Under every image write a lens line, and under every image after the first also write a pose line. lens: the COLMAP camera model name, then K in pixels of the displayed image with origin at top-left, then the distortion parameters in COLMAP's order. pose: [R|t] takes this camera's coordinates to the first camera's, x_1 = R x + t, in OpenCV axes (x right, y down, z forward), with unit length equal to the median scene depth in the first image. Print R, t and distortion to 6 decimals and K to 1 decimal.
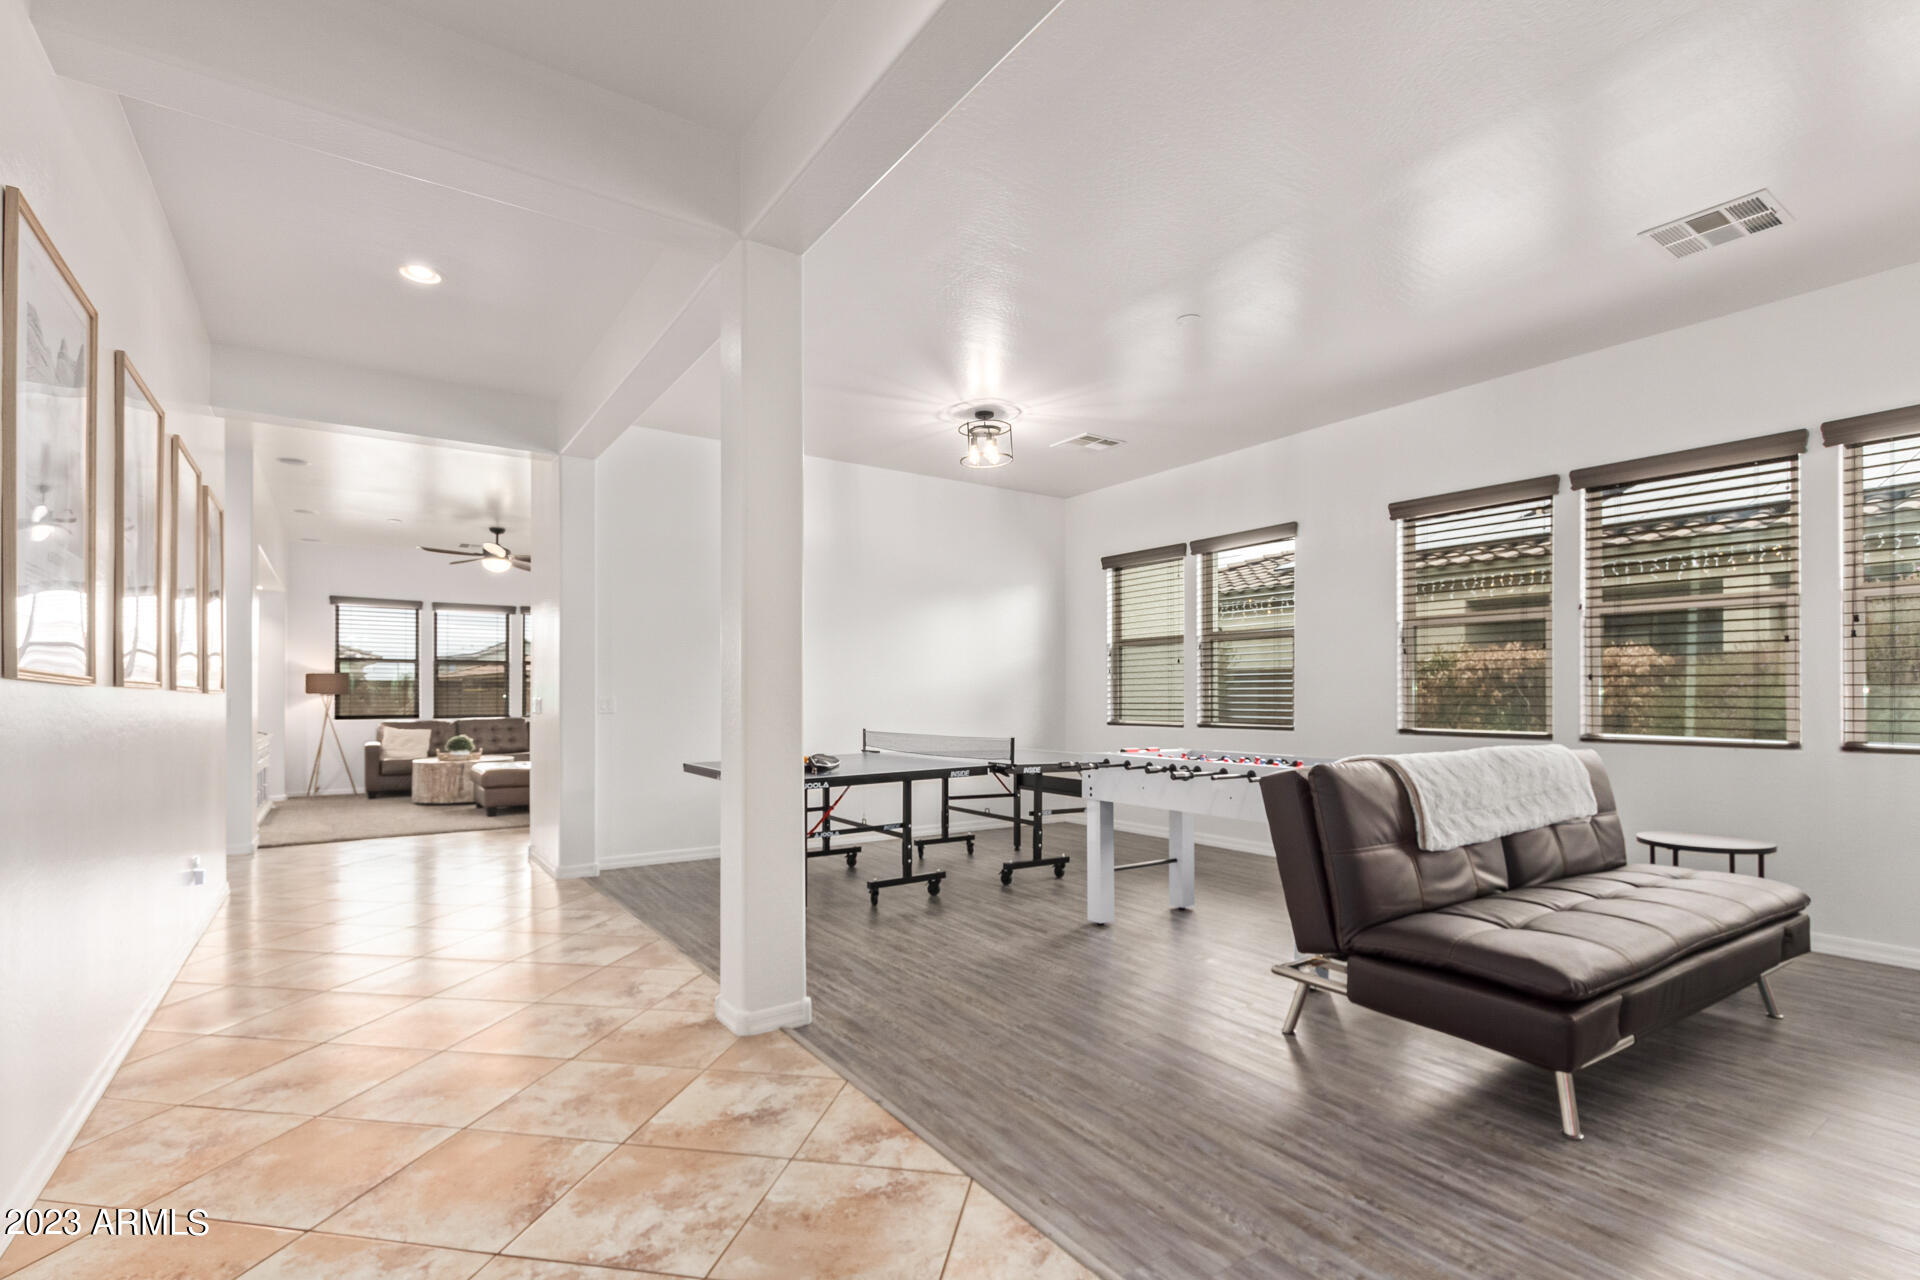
lens RADIAL K [[879.7, 0, 951.7], [0, 879.7, 694.2], [0, 0, 1]] dist [0.012319, -0.005554]
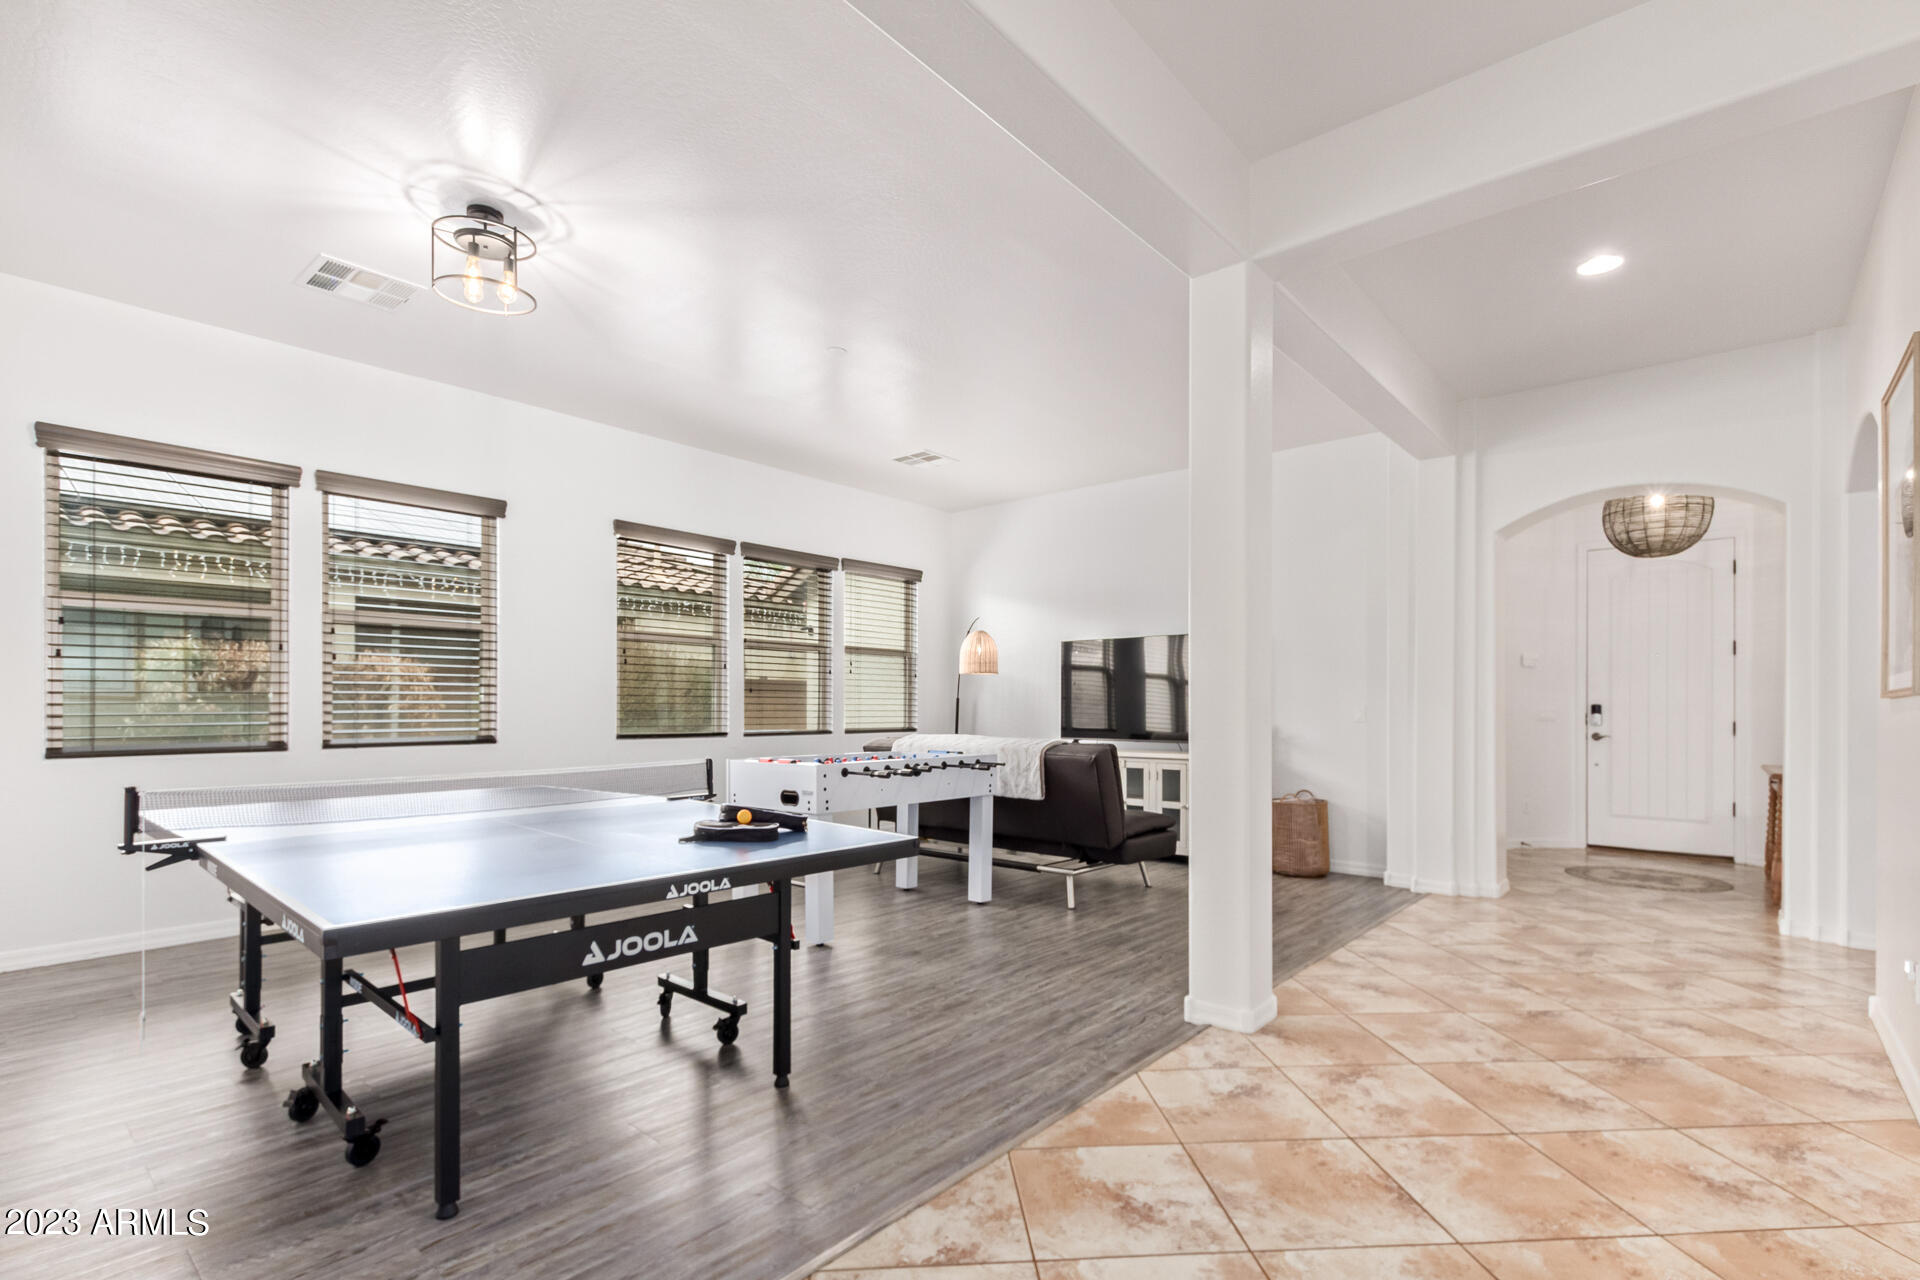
lens RADIAL K [[879.7, 0, 980.3], [0, 879.7, 716.6], [0, 0, 1]] dist [0.012319, -0.005554]
pose [[-0.262947, -0.011473, 0.964742, -1.554913], [-0.007186, 0.999925, 0.009933, 0.009251], [-0.964783, -0.004320, -0.263010, 2.135770]]
